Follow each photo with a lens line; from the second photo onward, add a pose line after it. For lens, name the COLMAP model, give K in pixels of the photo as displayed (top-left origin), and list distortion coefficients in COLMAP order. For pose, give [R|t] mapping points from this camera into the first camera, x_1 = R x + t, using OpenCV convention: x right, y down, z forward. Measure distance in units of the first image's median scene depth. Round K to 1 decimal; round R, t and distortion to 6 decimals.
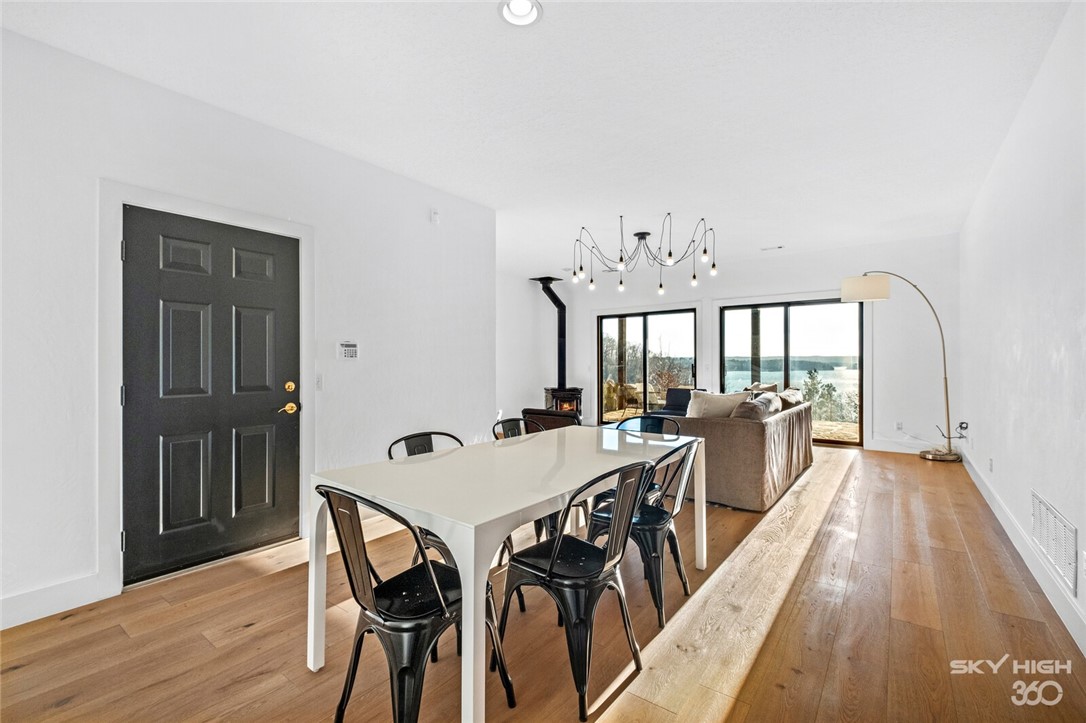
lens RADIAL K [[484.3, 0, 544.3], [0, 484.3, 364.0], [0, 0, 1]] dist [0.008954, -0.001894]
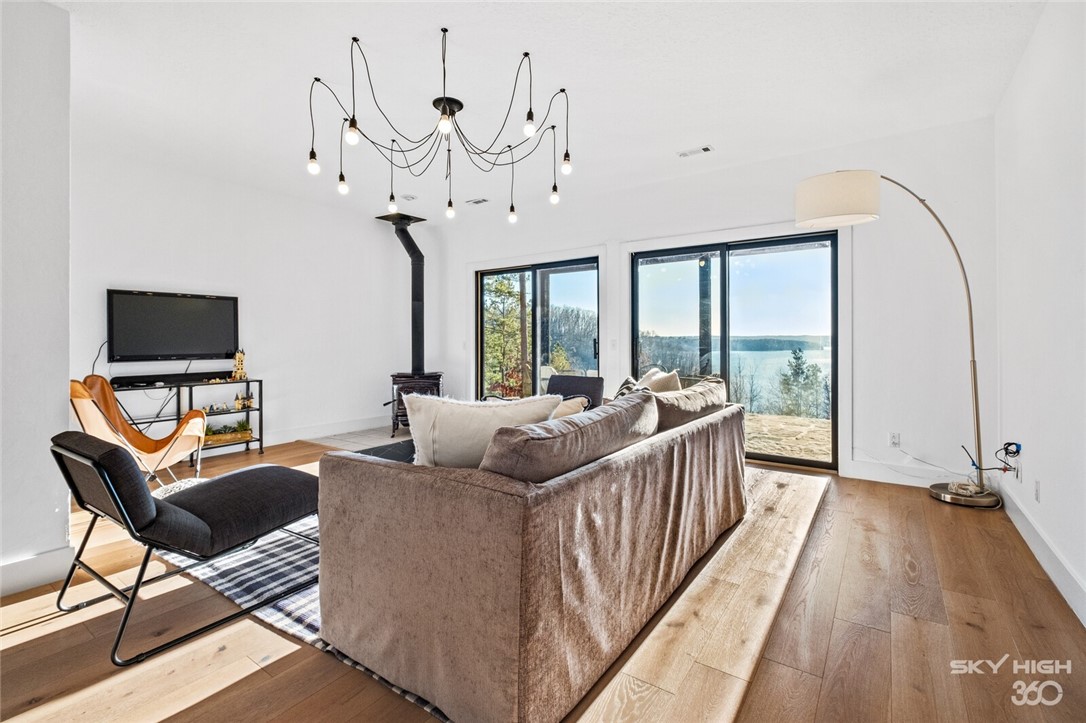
lens RADIAL K [[484.3, 0, 550.0], [0, 484.3, 340.4], [0, 0, 1]] dist [0.008954, -0.001894]
pose [[0.999710, 0.003285, 0.023855, 0.274320], [-0.003159, 0.999981, -0.005336, 0.007335], [-0.023872, 0.005259, 0.999701, 0.388632]]
